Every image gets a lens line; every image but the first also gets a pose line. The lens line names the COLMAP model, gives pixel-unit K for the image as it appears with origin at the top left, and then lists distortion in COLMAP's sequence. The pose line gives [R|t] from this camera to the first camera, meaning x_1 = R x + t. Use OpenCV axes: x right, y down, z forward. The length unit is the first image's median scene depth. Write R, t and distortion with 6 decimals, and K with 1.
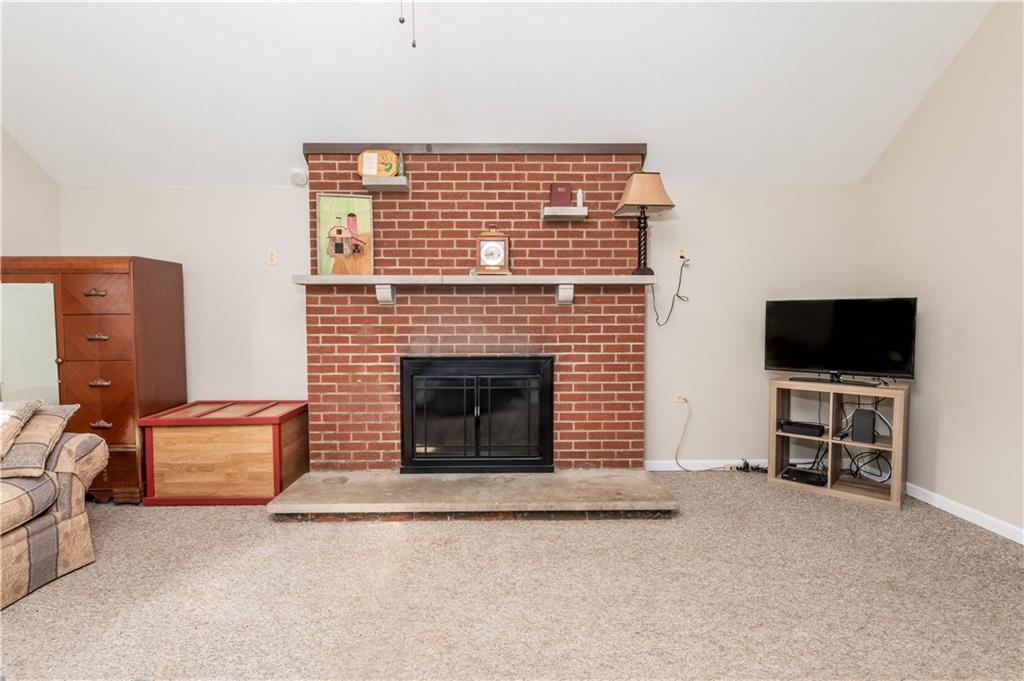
lens RADIAL K [[509.6, 0, 509.3], [0, 509.6, 339.3], [0, 0, 1]] dist [0.005599, 0.000065]
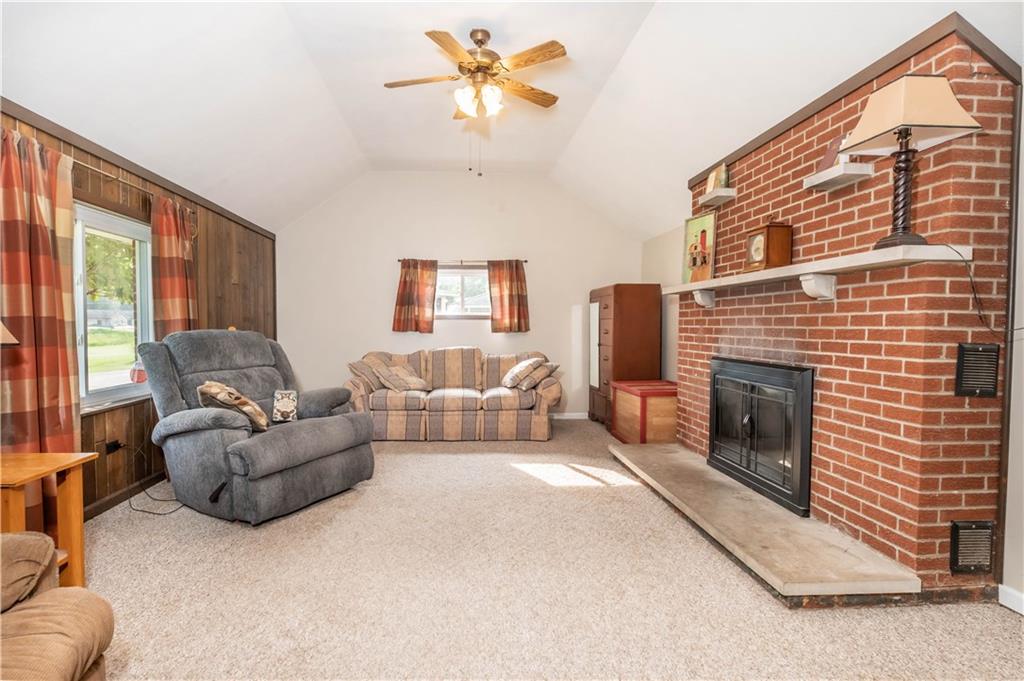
lens RADIAL K [[509.6, 0, 505.1], [0, 509.6, 345.1], [0, 0, 1]] dist [0.005599, 0.000065]
pose [[0.070901, 0.042262, -0.996588, 0.823718], [-0.050894, 0.997954, 0.038699, -0.008176], [0.996184, 0.047977, 0.072907, 0.479630]]
